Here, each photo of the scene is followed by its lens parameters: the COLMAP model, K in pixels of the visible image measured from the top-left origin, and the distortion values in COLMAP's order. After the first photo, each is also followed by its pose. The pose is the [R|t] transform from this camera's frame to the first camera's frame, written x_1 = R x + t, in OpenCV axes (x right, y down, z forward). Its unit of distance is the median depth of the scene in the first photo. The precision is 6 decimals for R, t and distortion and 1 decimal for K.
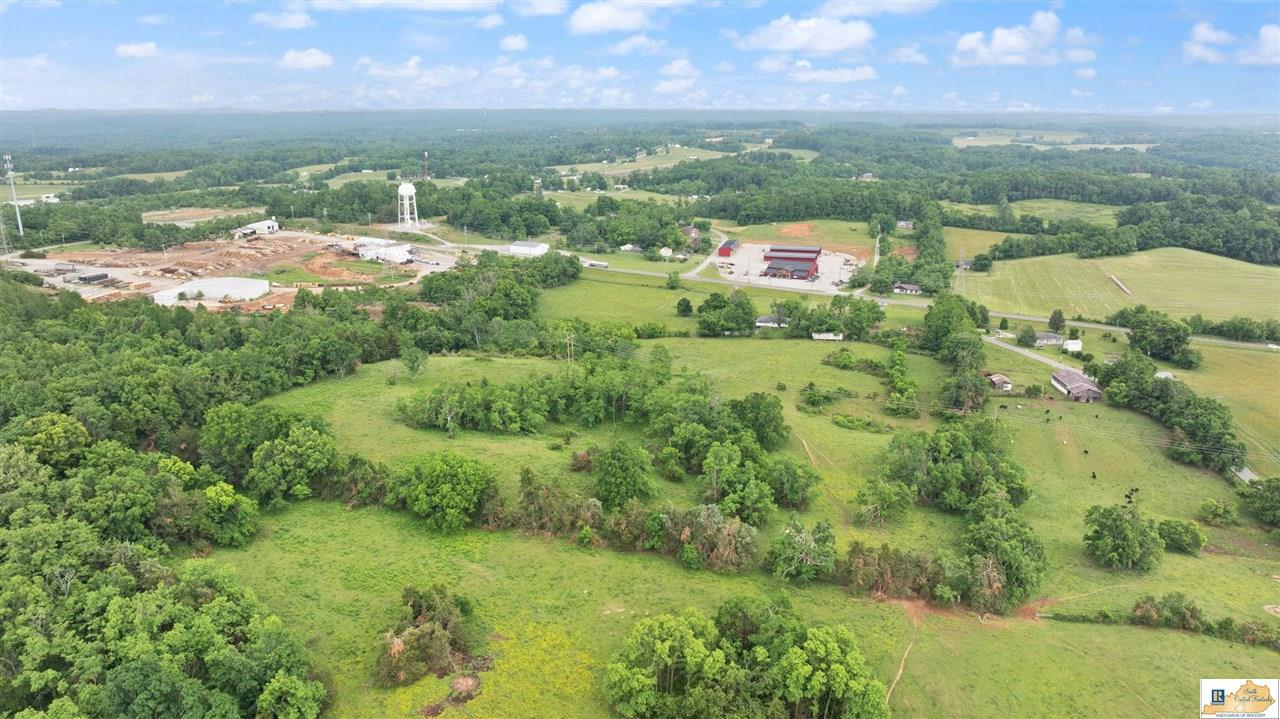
lens RADIAL K [[915.2, 0, 646.4], [0, 915.2, 358.0], [0, 0, 1]] dist [-0.022078, 0.004530]
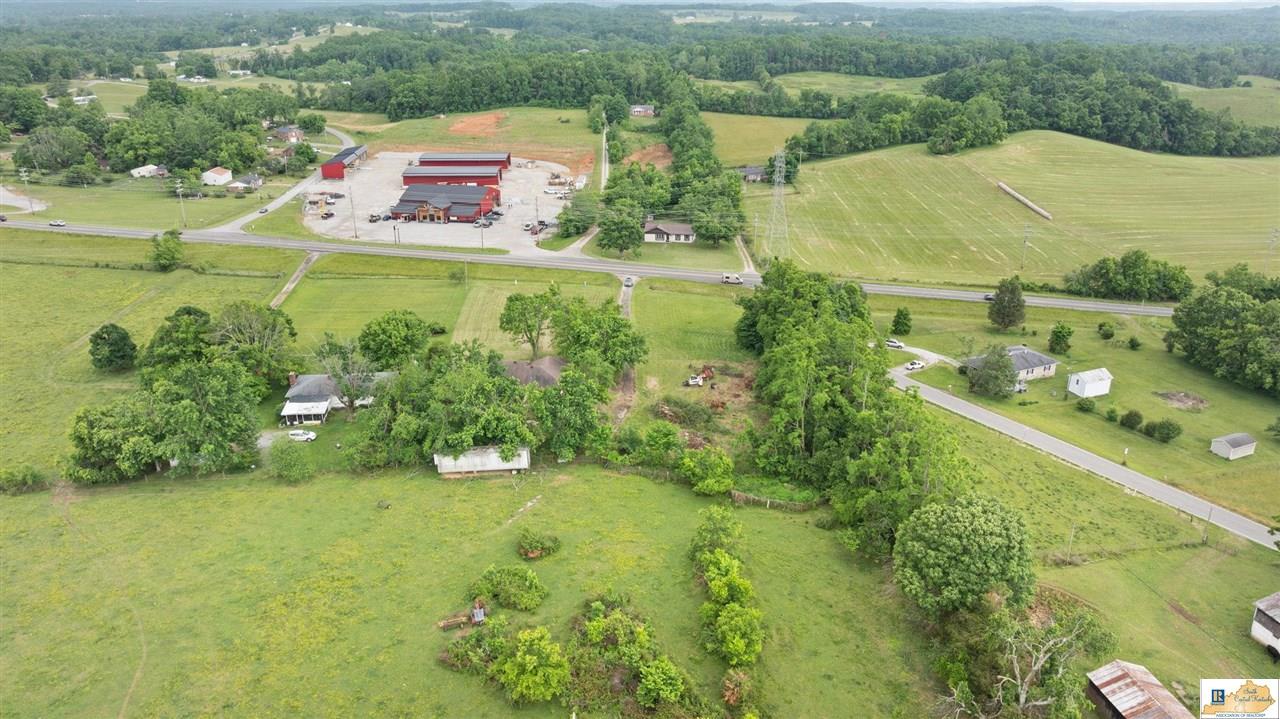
lens RADIAL K [[915.2, 0, 646.4], [0, 915.2, 358.0], [0, 0, 1]] dist [-0.022078, 0.004530]
pose [[0.956163, -0.105468, 0.273184, 0.107395], [0.075227, 0.990049, 0.118927, -0.058181], [-0.283008, -0.093163, 0.954582, 0.433627]]
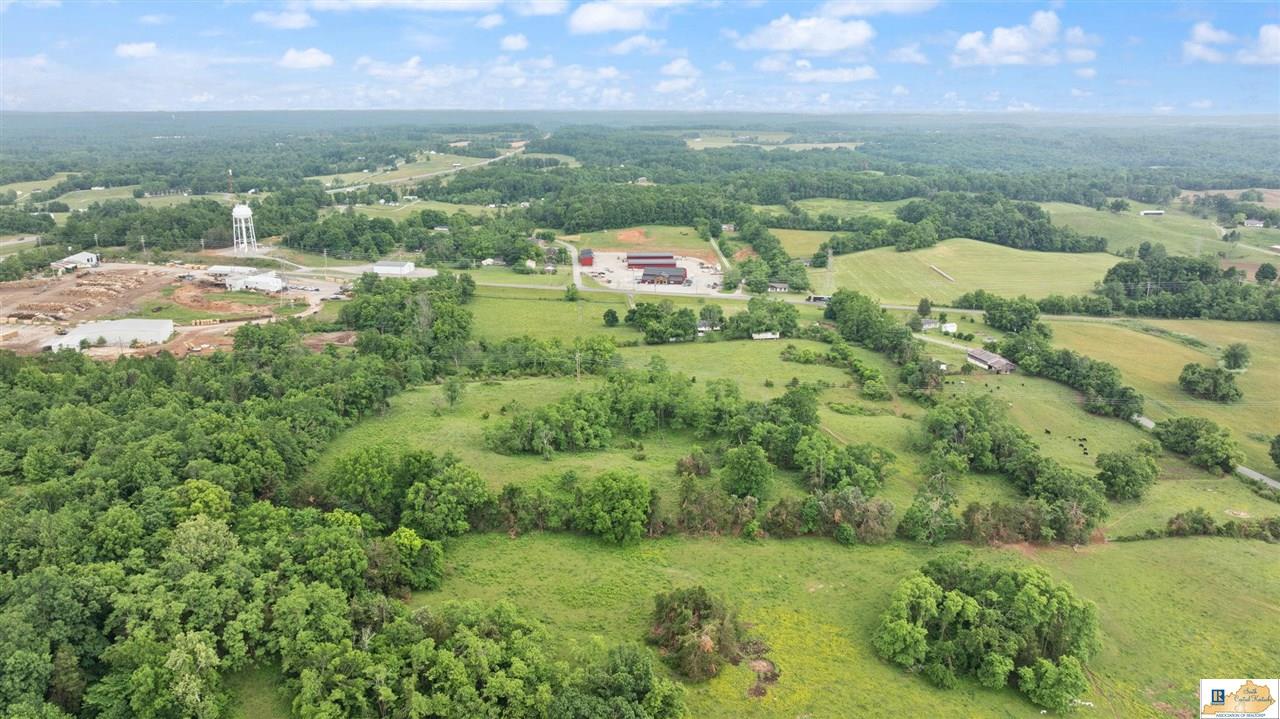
lens RADIAL K [[915.2, 0, 646.4], [0, 915.2, 358.0], [0, 0, 1]] dist [-0.022078, 0.004530]
pose [[0.951886, -0.081371, 0.295452, -0.172254], [0.081581, 0.996599, 0.011640, -0.013551], [-0.295394, 0.013023, 0.955287, -0.013598]]
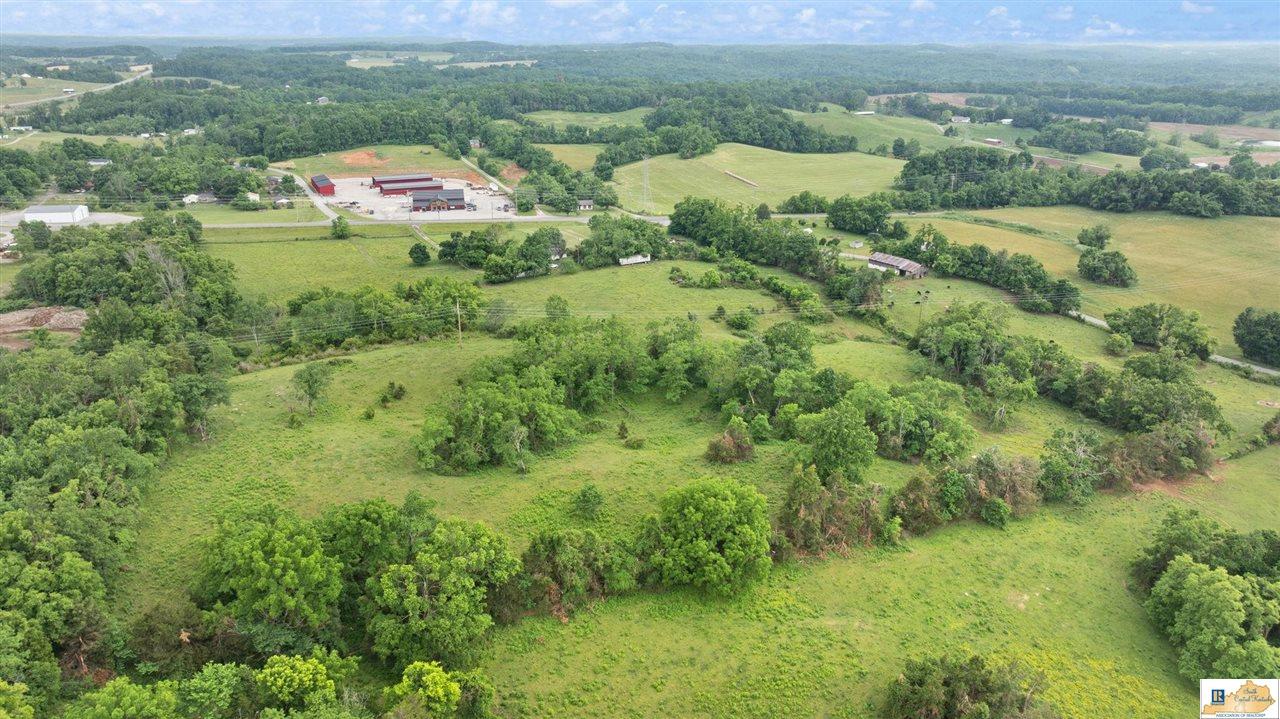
lens RADIAL K [[915.2, 0, 646.4], [0, 915.2, 358.0], [0, 0, 1]] dist [-0.022078, 0.004530]
pose [[0.773197, -0.213247, 0.597237, -0.223778], [0.167663, 0.976997, 0.131783, -0.028925], [-0.611601, -0.001759, 0.791165, 0.175927]]
